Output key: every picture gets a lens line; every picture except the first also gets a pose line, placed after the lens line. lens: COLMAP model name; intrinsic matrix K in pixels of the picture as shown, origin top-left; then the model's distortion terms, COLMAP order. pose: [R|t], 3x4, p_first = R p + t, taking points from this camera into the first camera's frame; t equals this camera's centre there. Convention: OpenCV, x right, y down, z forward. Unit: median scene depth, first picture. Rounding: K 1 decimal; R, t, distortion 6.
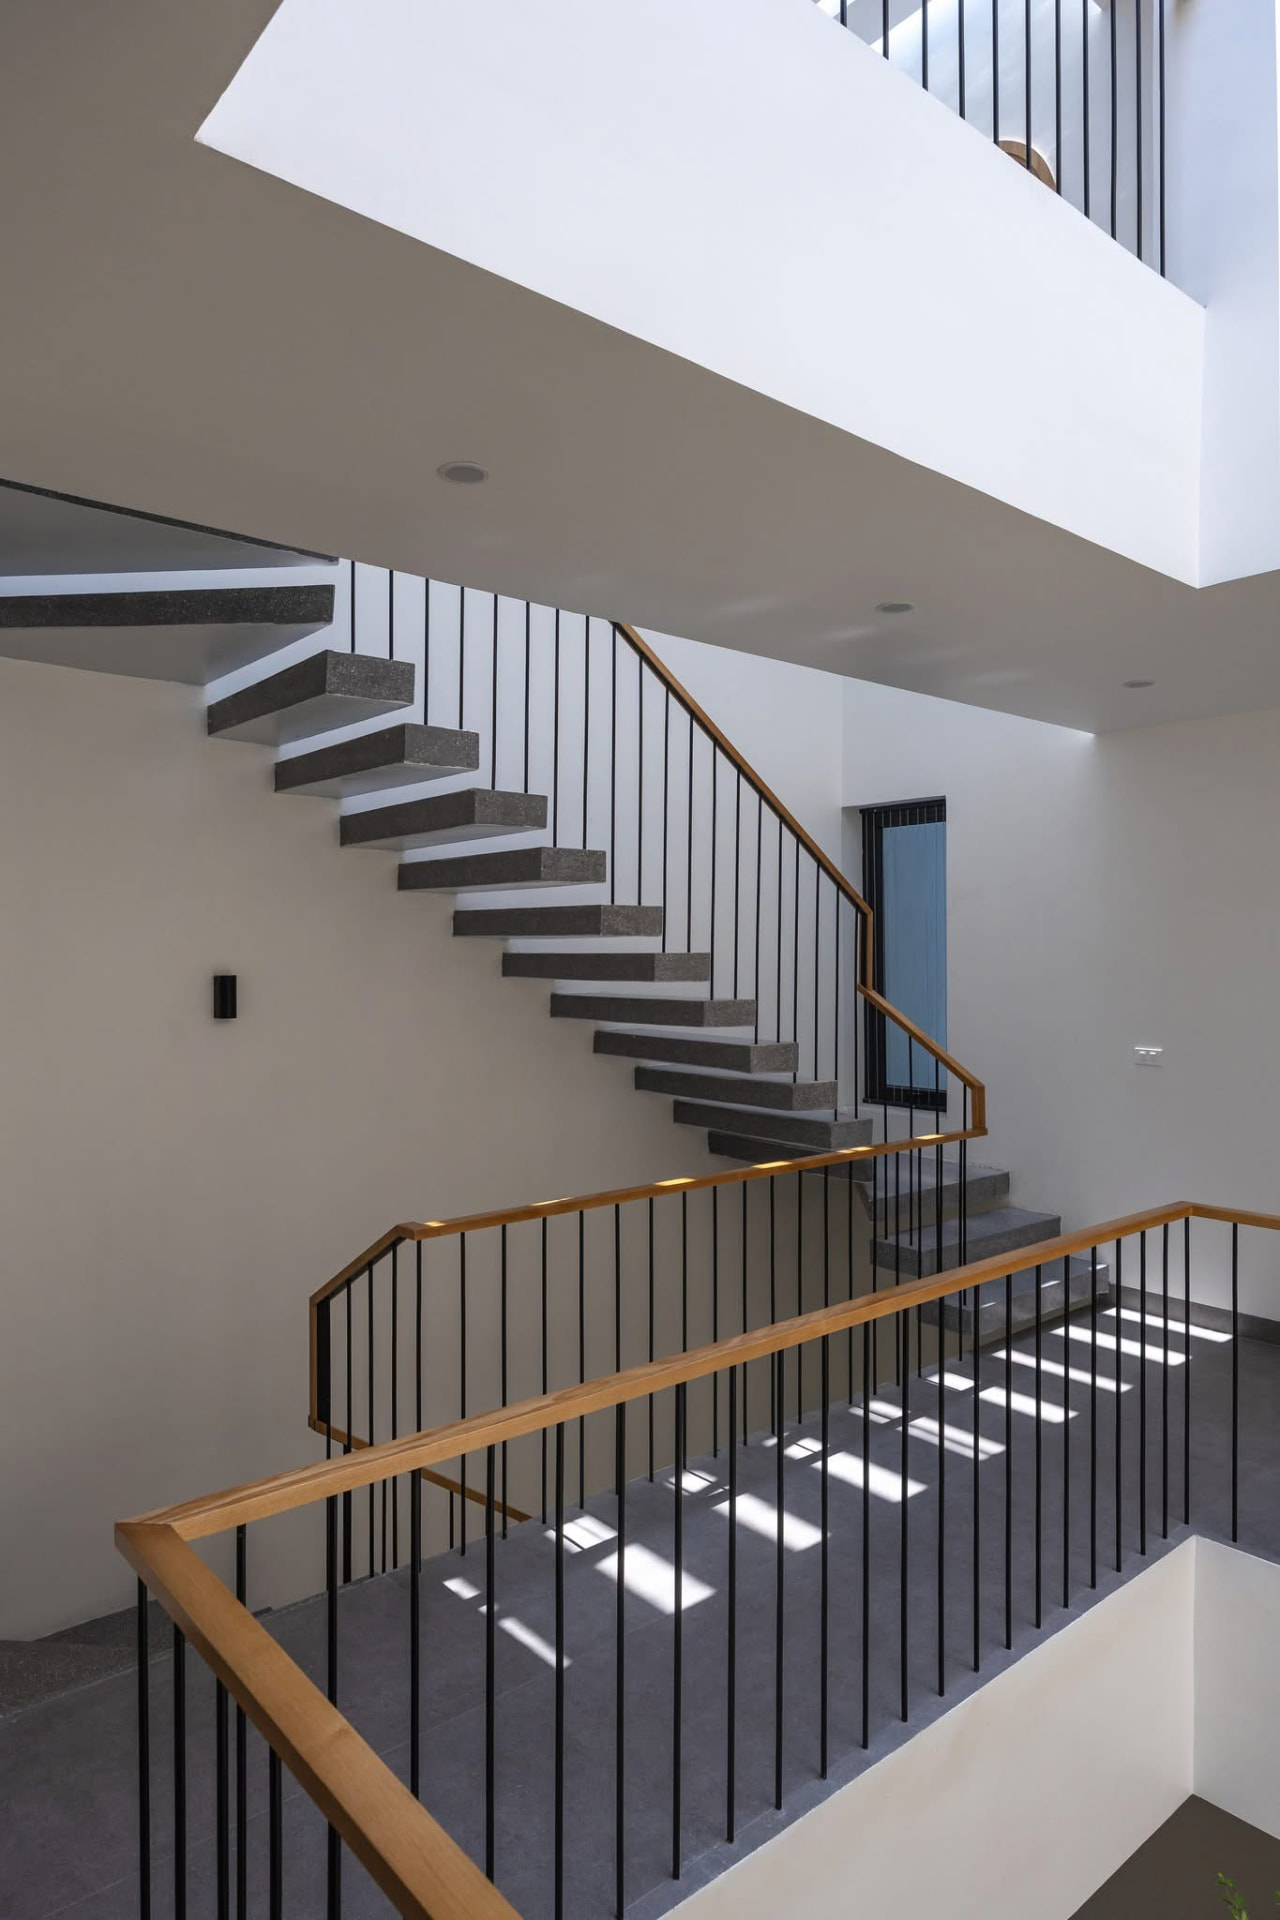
lens RADIAL K [[1139.1, 0, 640.0], [0, 1139.1, 960.0], [0, 0, 1]] dist [-0.016648, -0.000535]
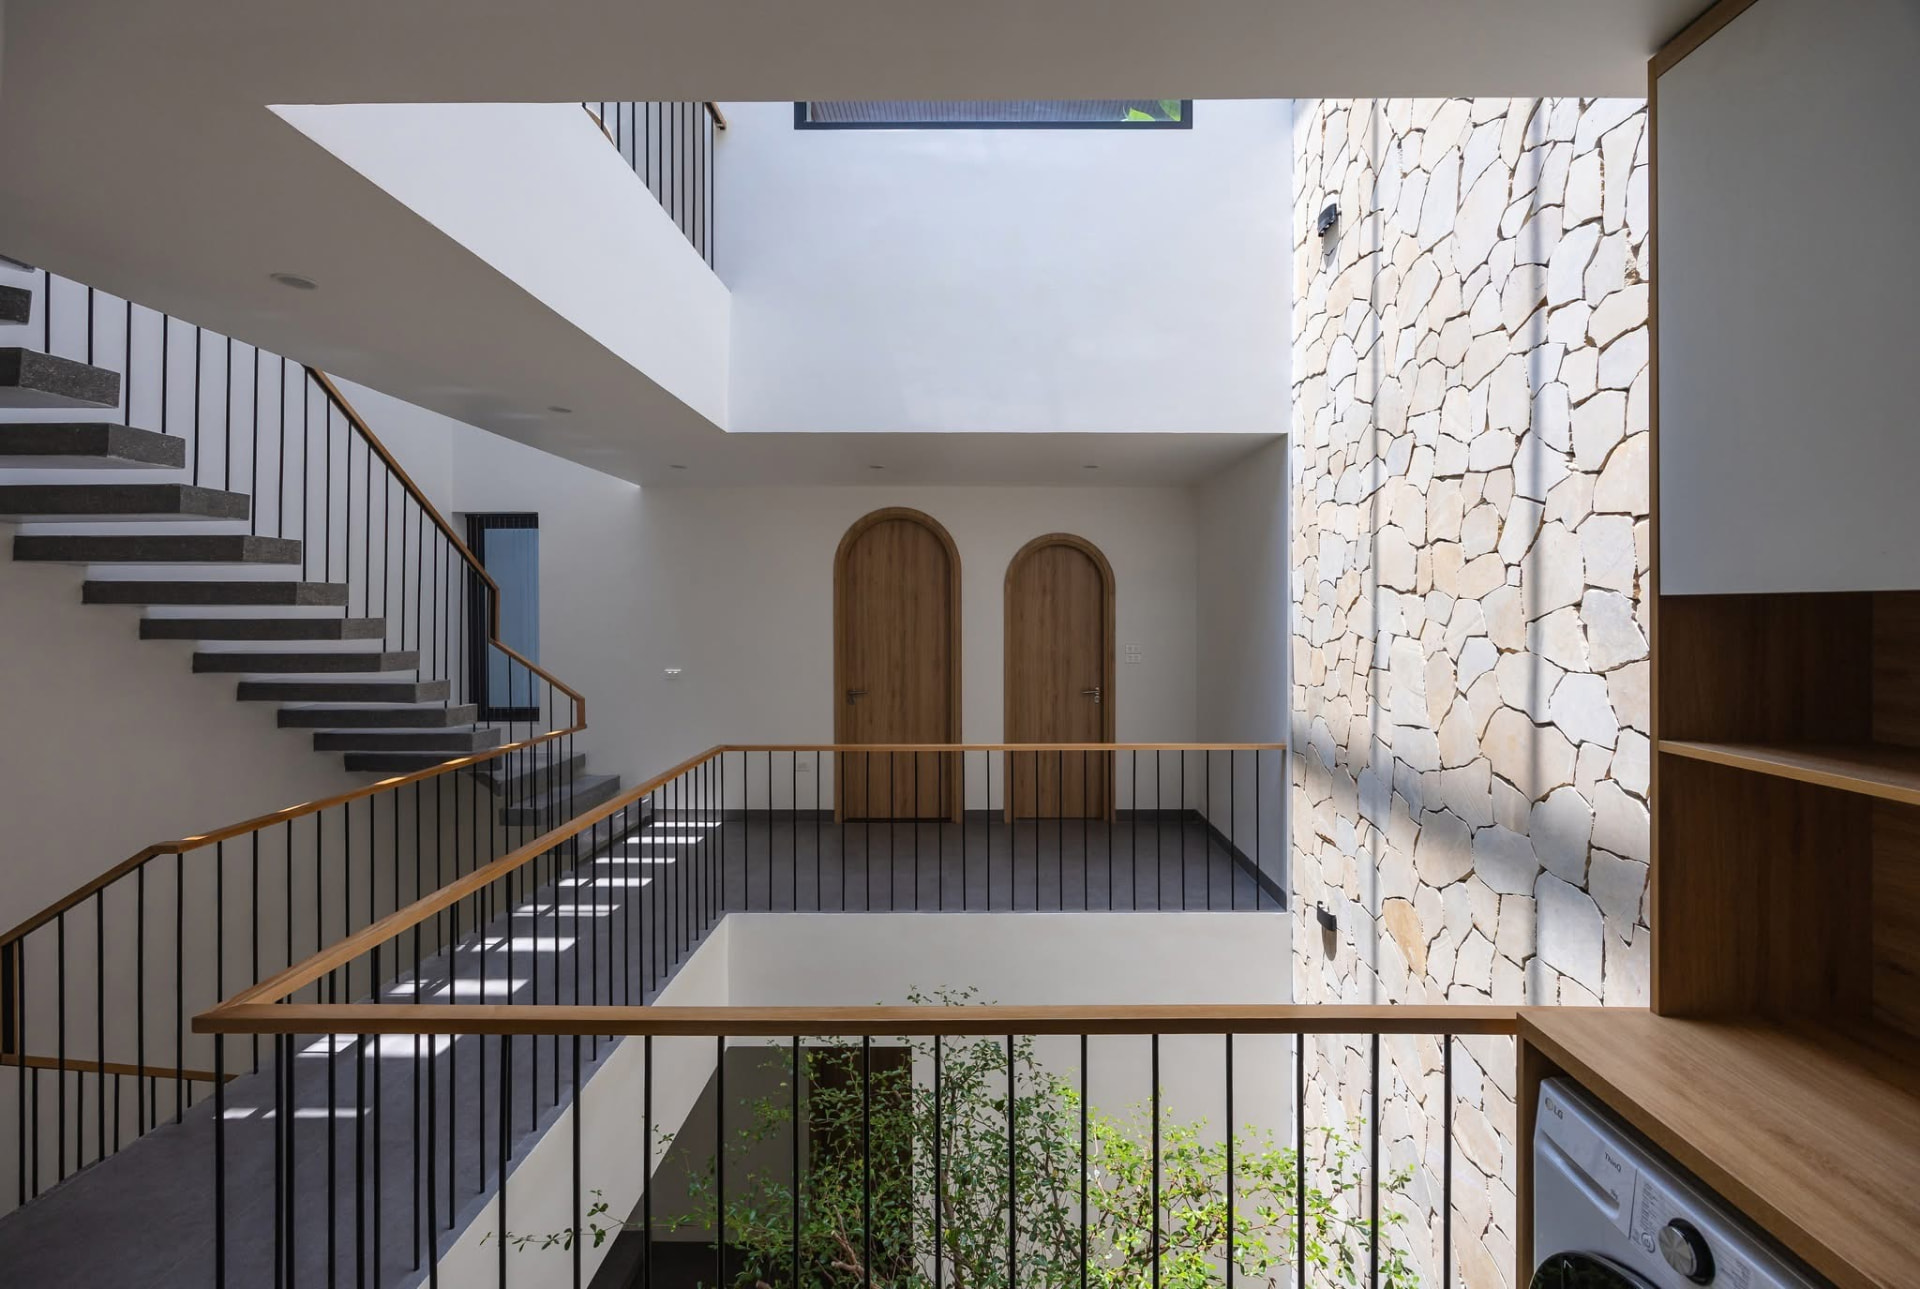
lens RADIAL K [[788.4, 0, 965.4], [0, 788.4, 611.9], [0, 0, 1]] dist [0.000783, -0.000005]
pose [[0.649409, -0.002388, 0.760435, -0.209580], [0.006246, 0.999978, -0.002194, -0.007081], [-0.760413, 0.006175, 0.649410, -0.153609]]
